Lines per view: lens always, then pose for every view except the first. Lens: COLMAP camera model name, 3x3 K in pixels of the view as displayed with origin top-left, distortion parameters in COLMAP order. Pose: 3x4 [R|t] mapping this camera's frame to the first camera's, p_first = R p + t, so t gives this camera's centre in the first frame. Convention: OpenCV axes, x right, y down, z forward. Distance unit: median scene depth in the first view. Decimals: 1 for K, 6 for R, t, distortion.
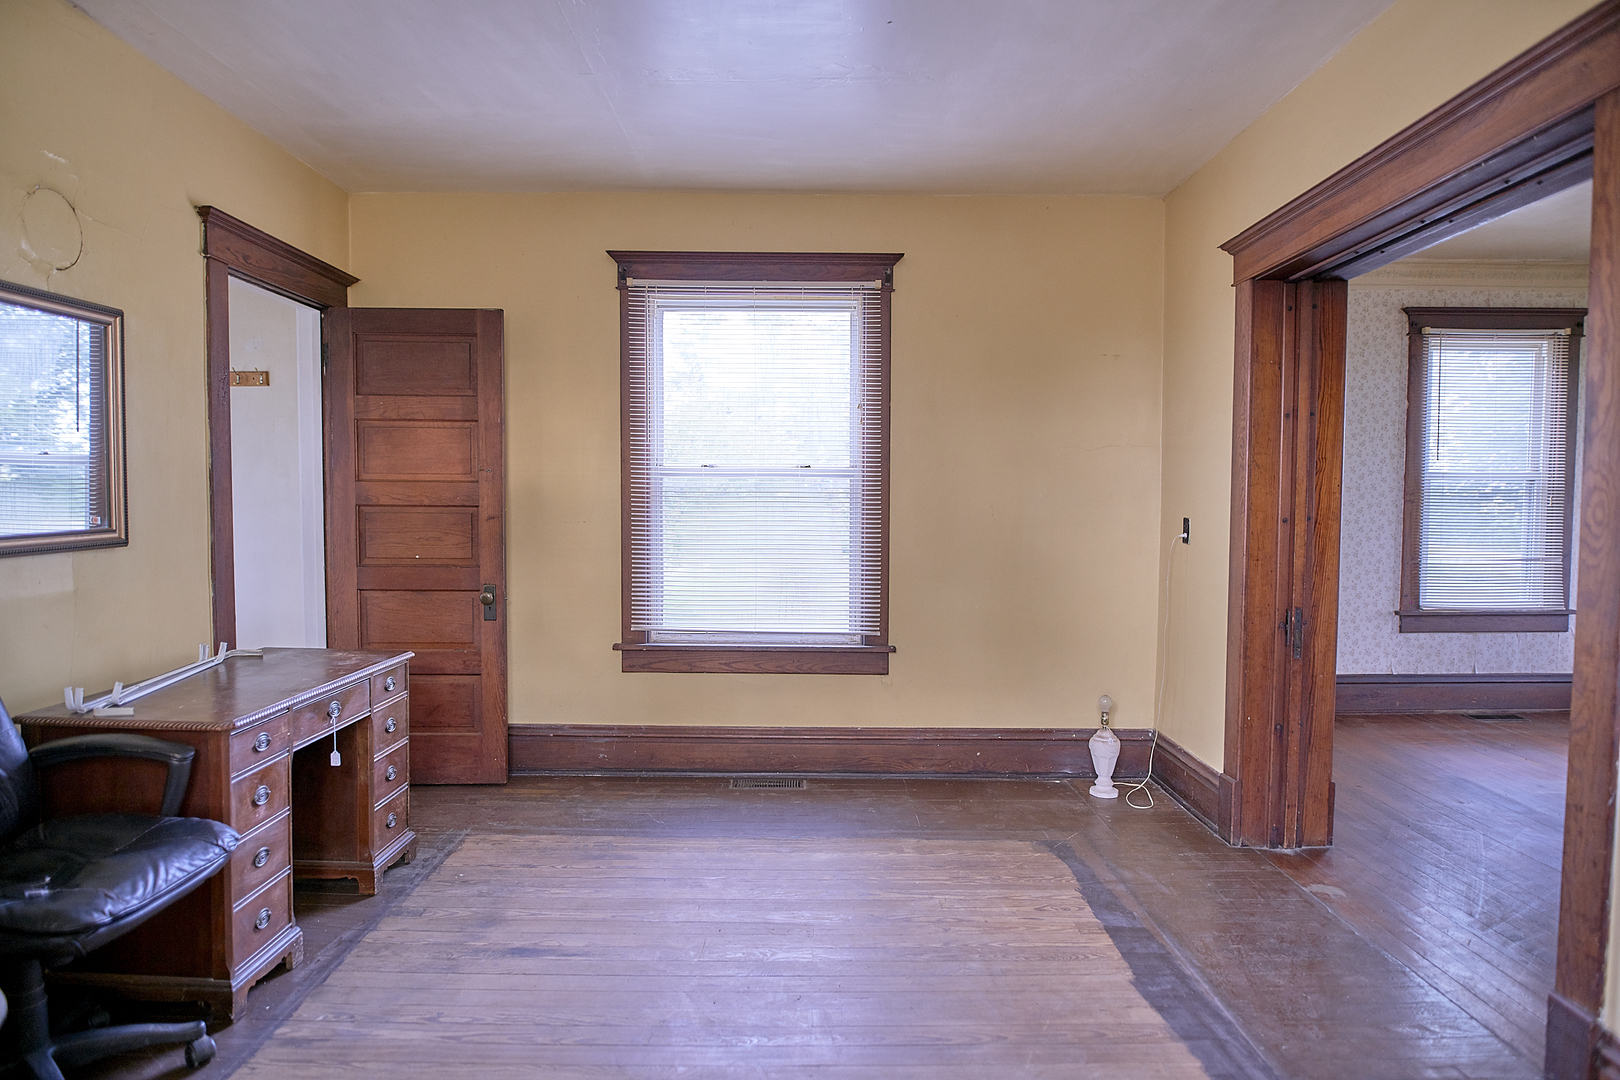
lens RADIAL K [[930.1, 0, 804.6], [0, 930.1, 541.5], [0, 0, 1]] dist [-0.024295, -0.001967]
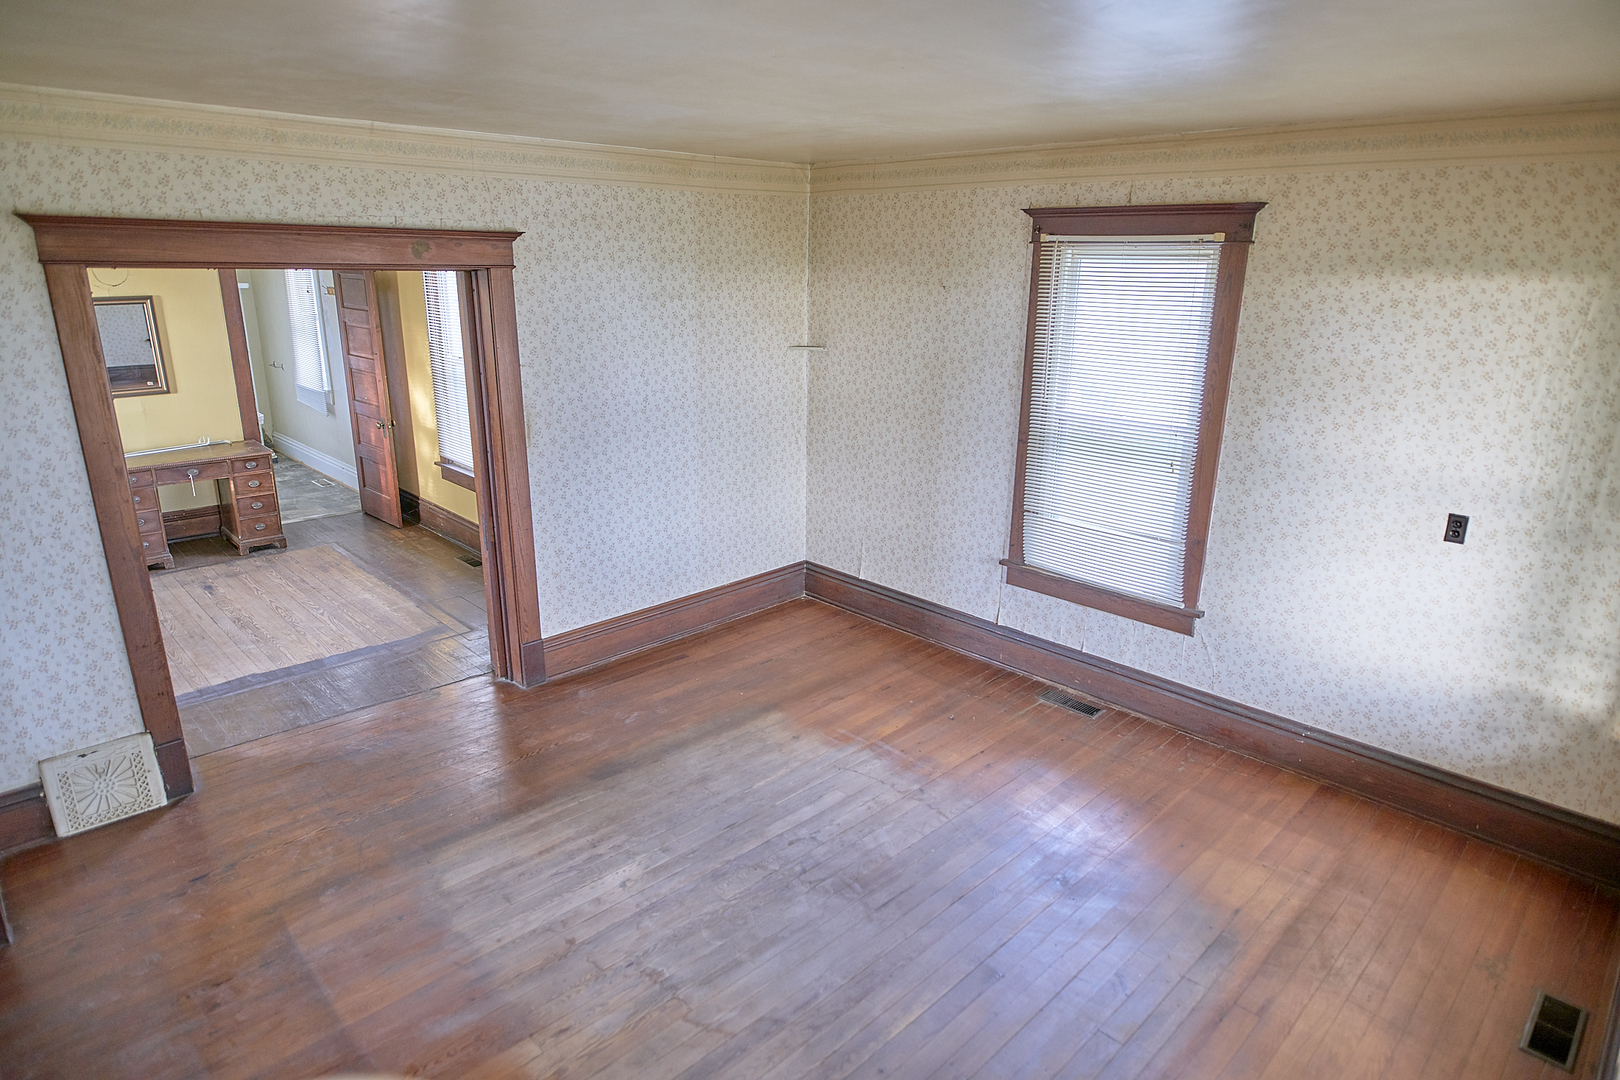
lens RADIAL K [[930.1, 0, 812.2], [0, 930.1, 545.9], [0, 0, 1]] dist [-0.024295, -0.001967]
pose [[0.705725, 0.218145, -0.674066, 1.462124], [-0.052804, 0.964967, 0.257003, -0.211176], [0.706516, -0.145781, 0.692520, 0.305876]]
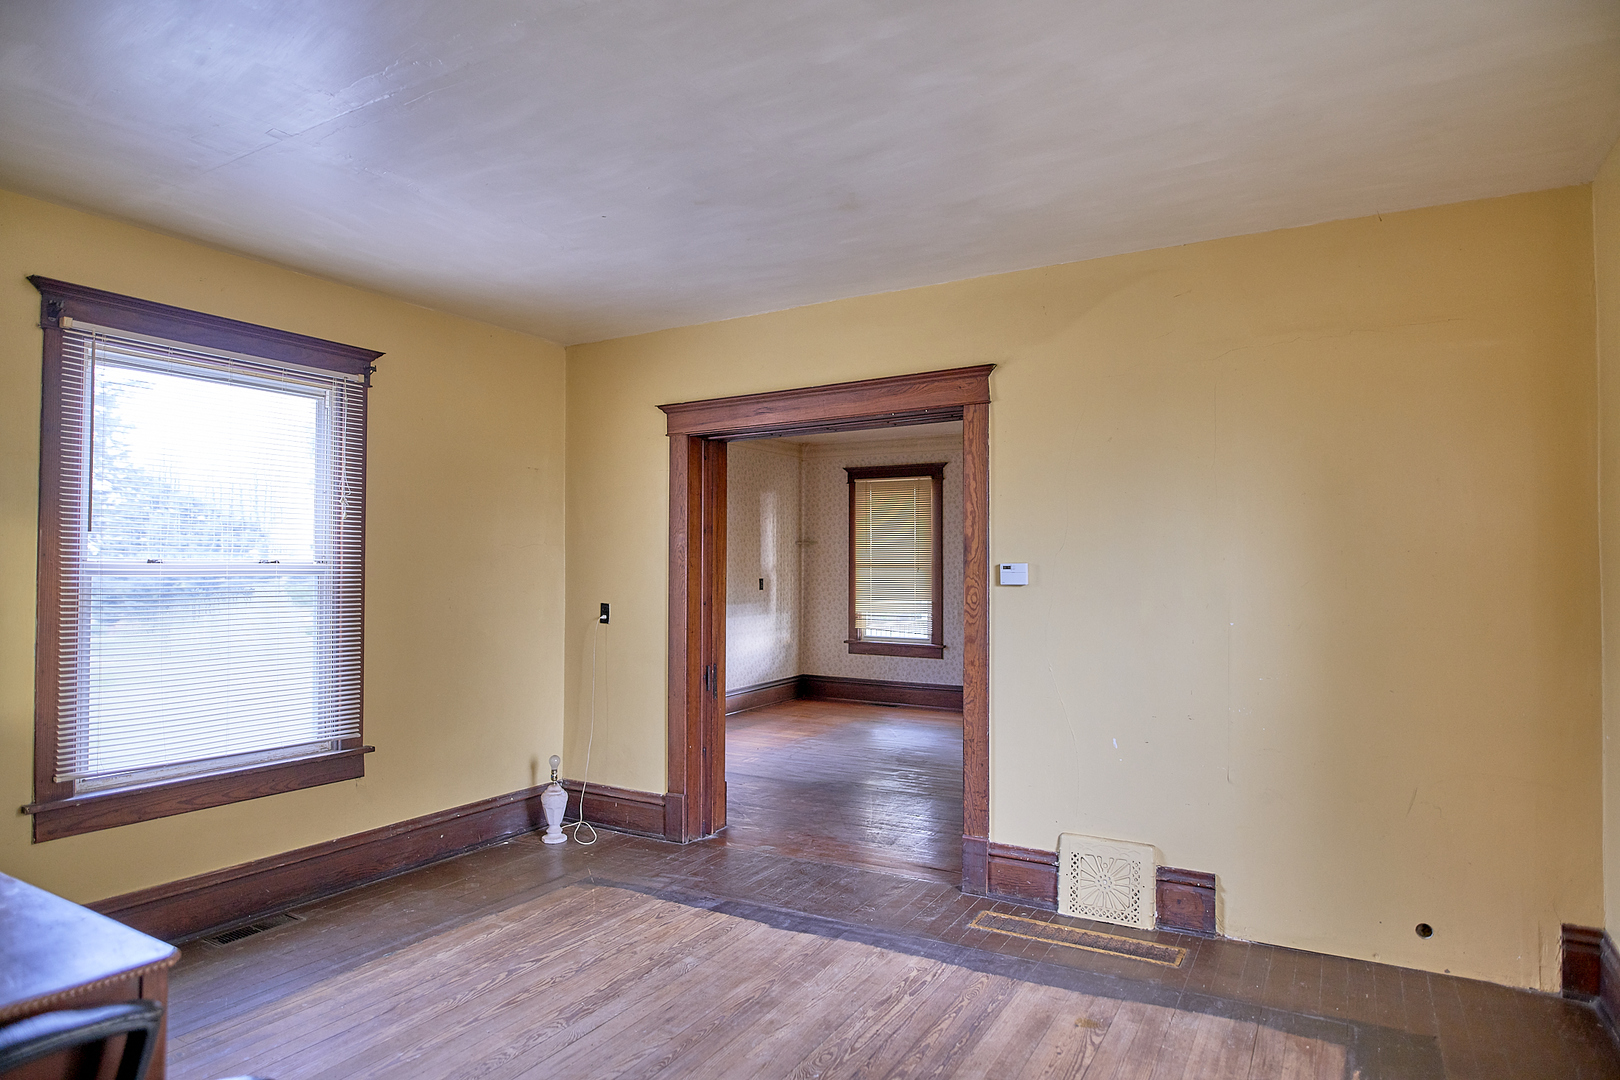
lens RADIAL K [[930.1, 0, 803.4], [0, 930.1, 545.8], [0, 0, 1]] dist [-0.024295, -0.001967]
pose [[0.503946, 0.013479, 0.863630, -0.525835], [0.047676, 0.997920, -0.043394, -0.033959], [-0.862418, 0.063042, 0.502256, 0.108314]]
